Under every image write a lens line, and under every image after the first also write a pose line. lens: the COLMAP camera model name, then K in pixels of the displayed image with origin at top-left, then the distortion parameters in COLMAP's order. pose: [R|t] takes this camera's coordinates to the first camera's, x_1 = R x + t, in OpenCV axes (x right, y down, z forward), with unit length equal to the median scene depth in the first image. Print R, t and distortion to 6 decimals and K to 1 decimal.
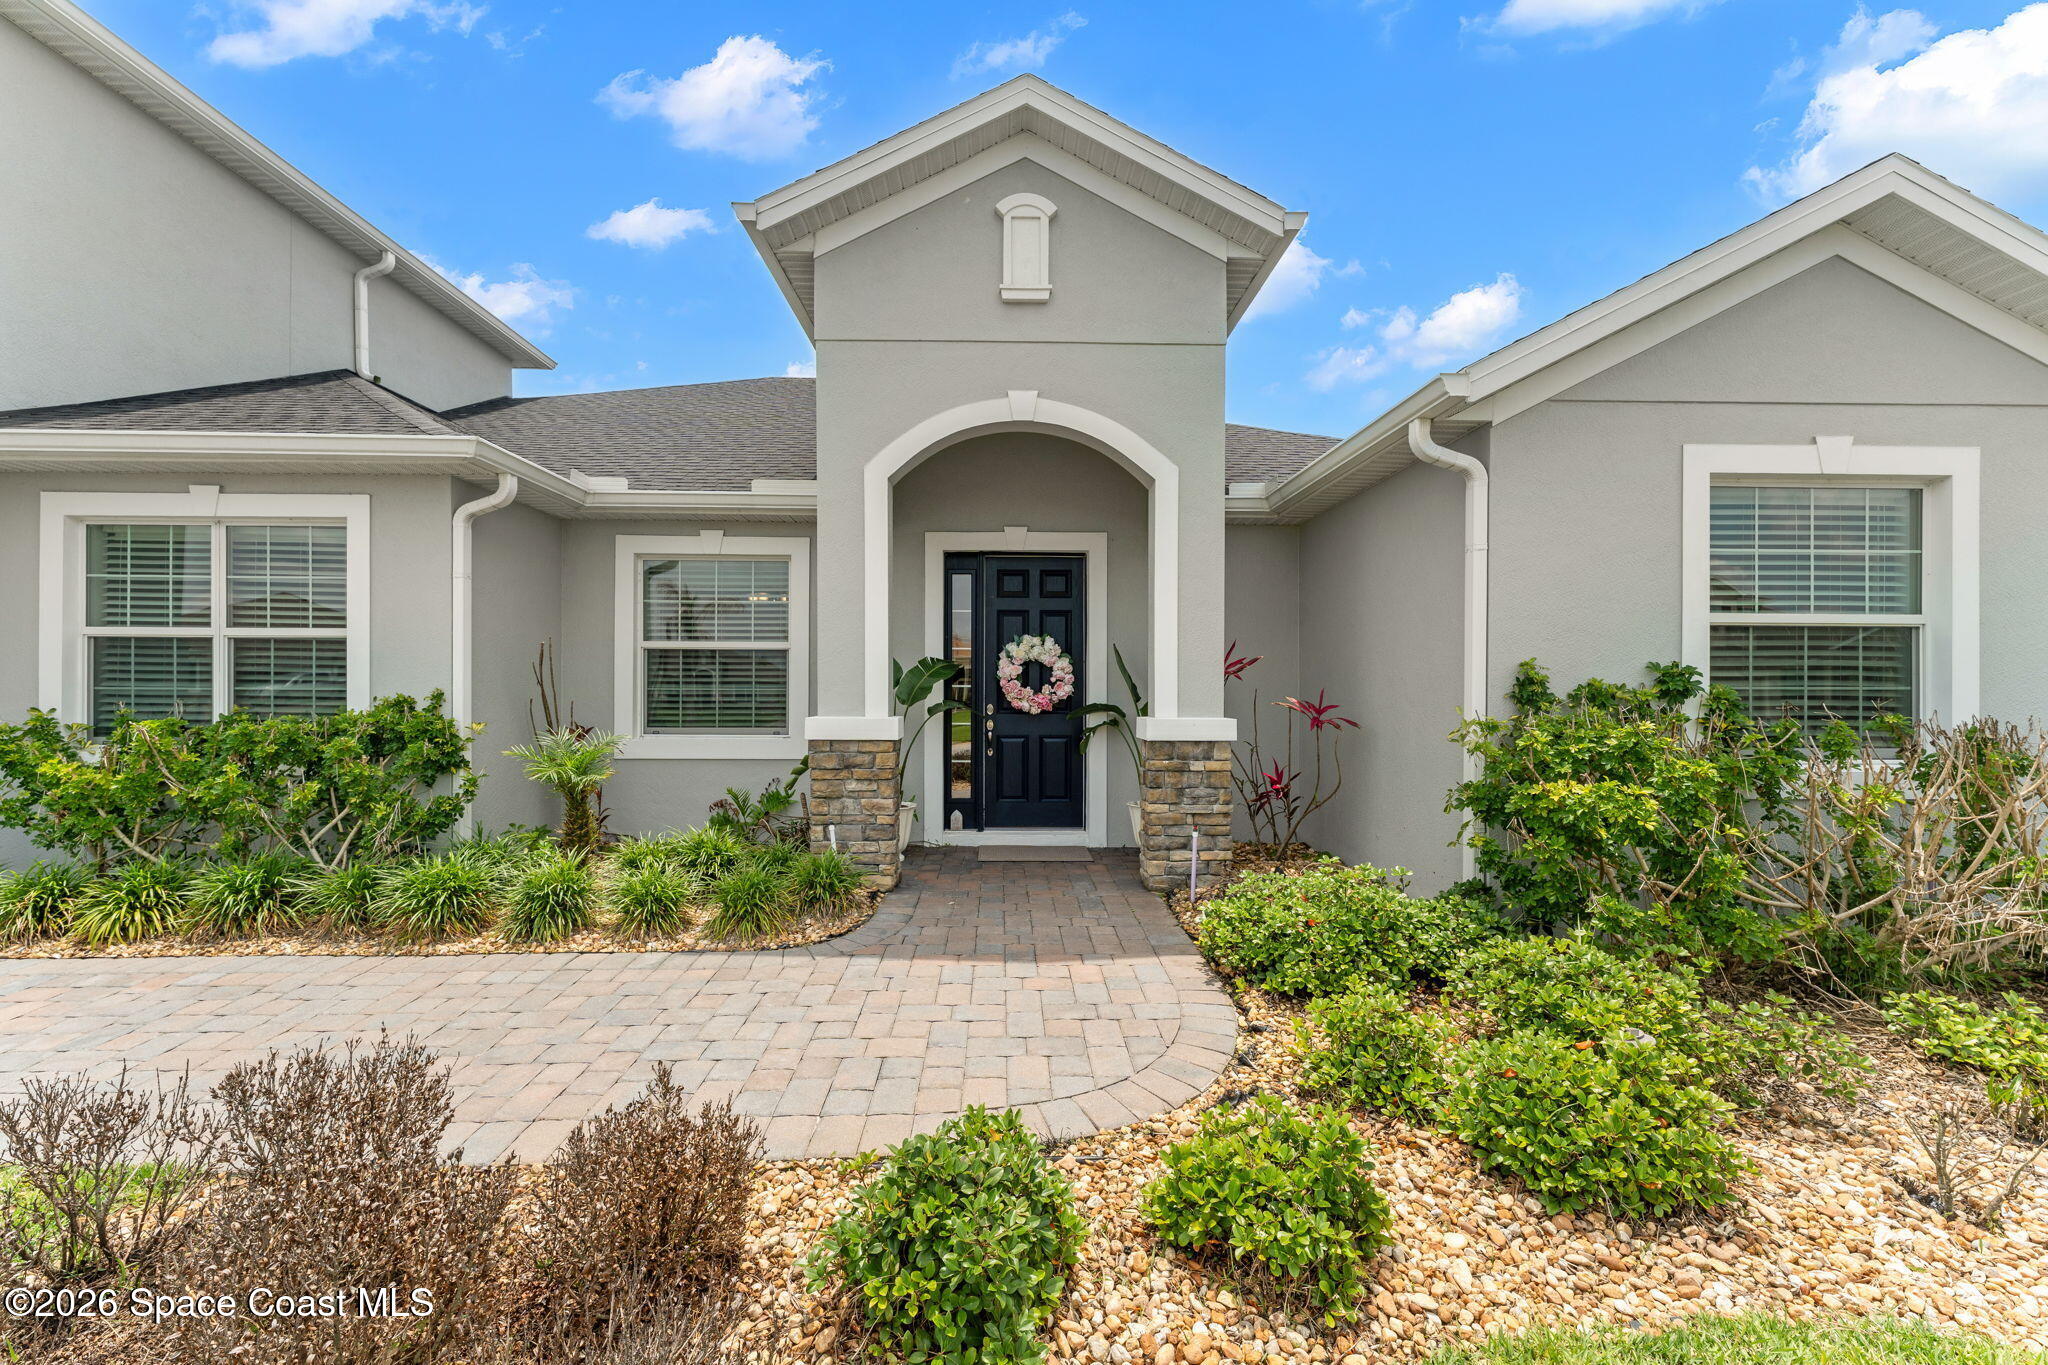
lens RADIAL K [[805.0, 0, 1020.7], [0, 805.0, 688.4], [0, 0, 1]] dist [-0.000608, -0.000043]
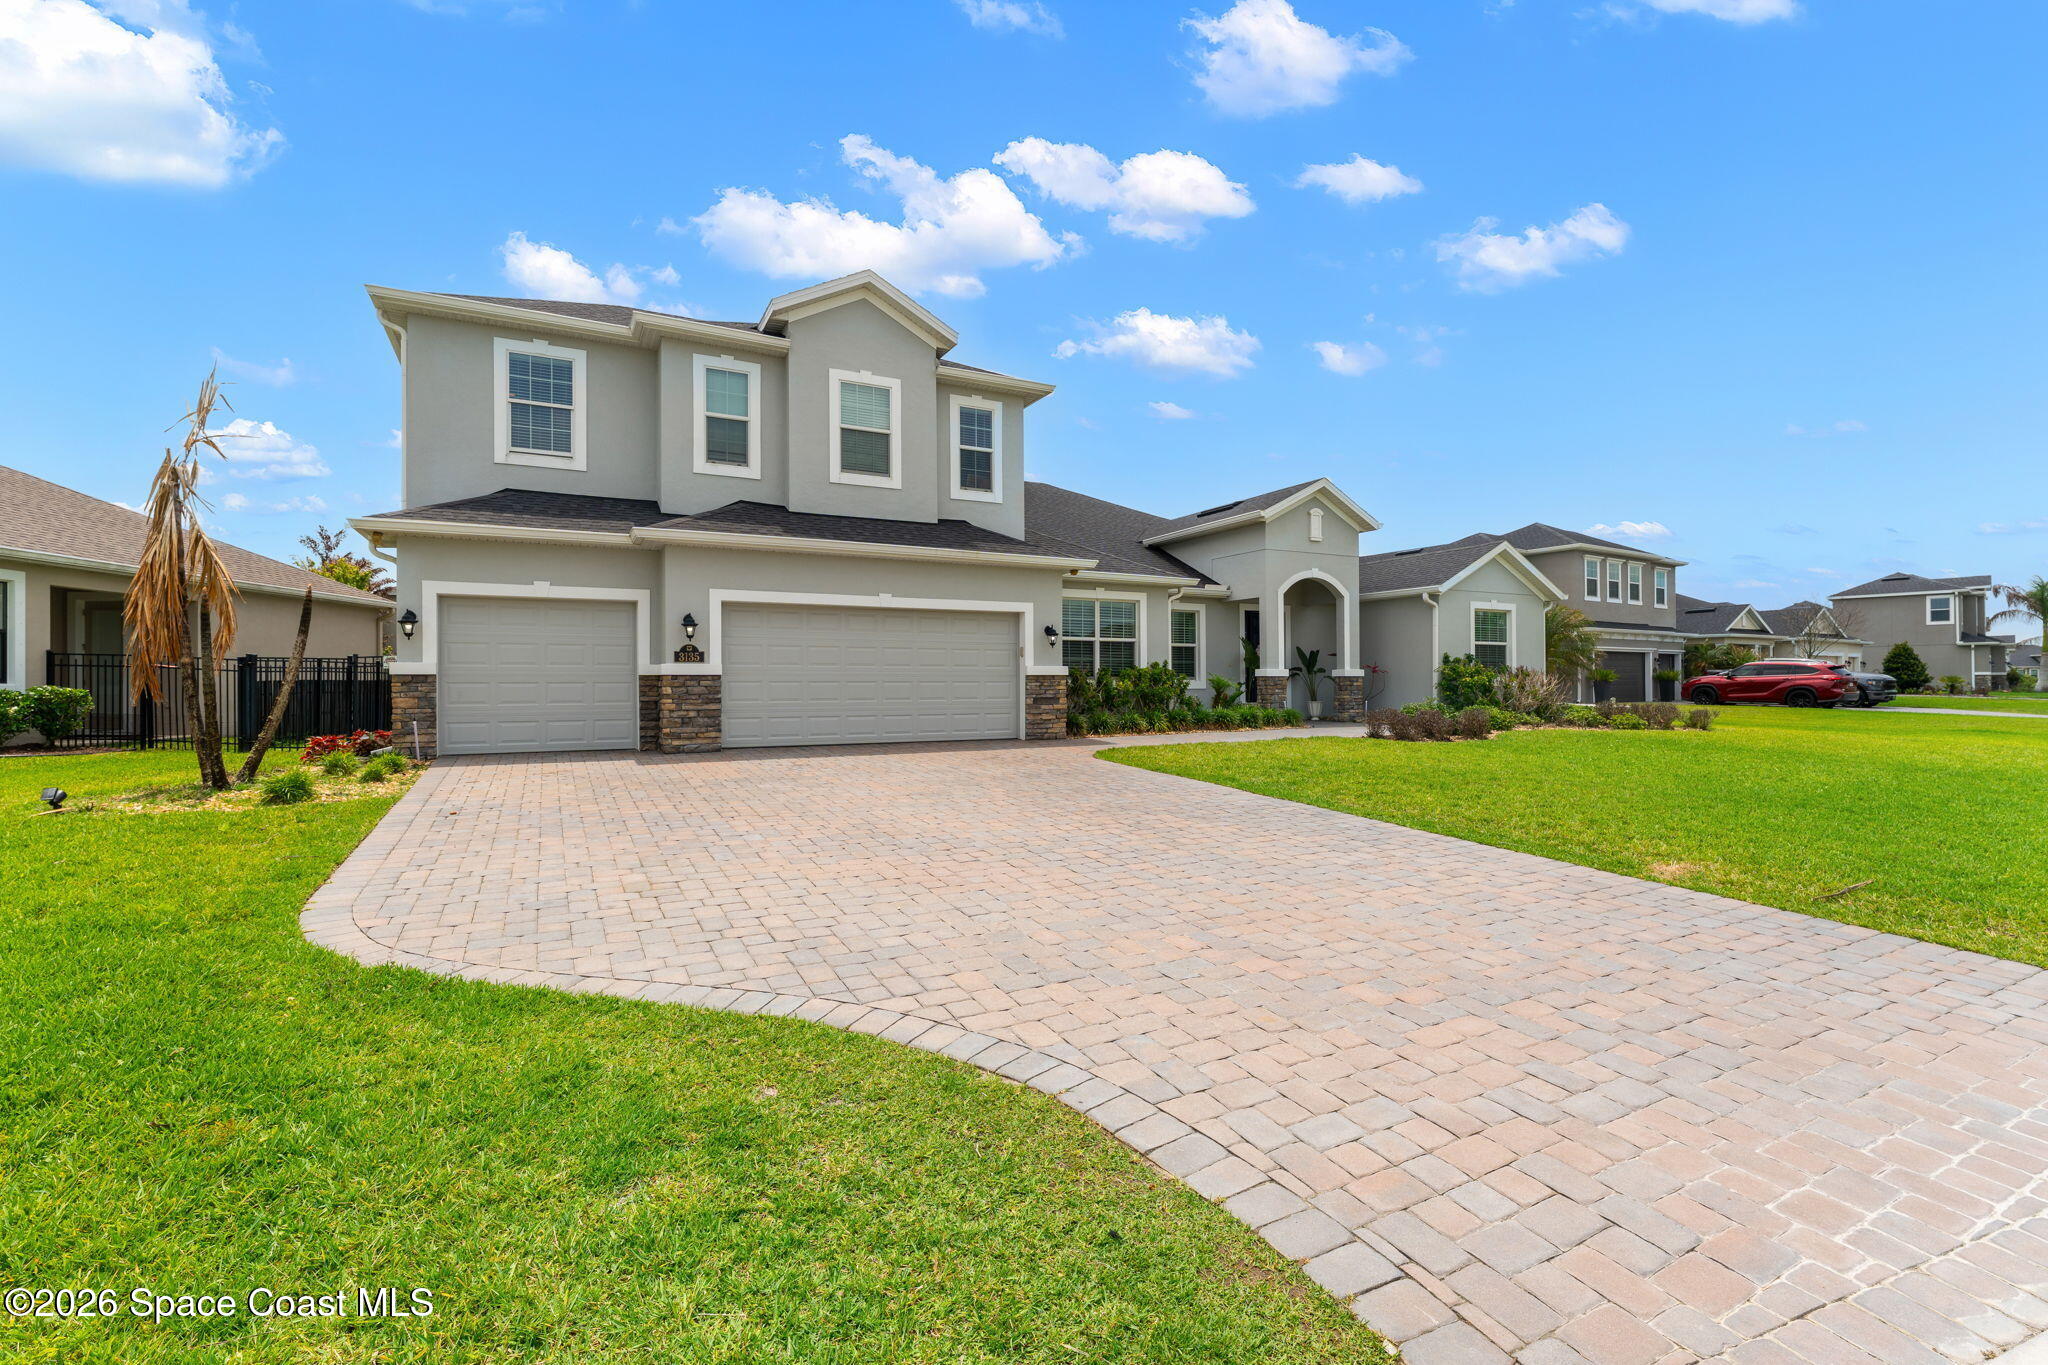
lens RADIAL K [[894.9, 0, 1020.0], [0, 894.9, 682.2], [0, 0, 1]] dist [0.000653, -0.000073]
pose [[0.896162, -0.007087, 0.443670, -2.629481], [0.009216, 0.999954, -0.002643, 0.085738], [-0.443631, 0.006457, 0.896186, -1.675320]]
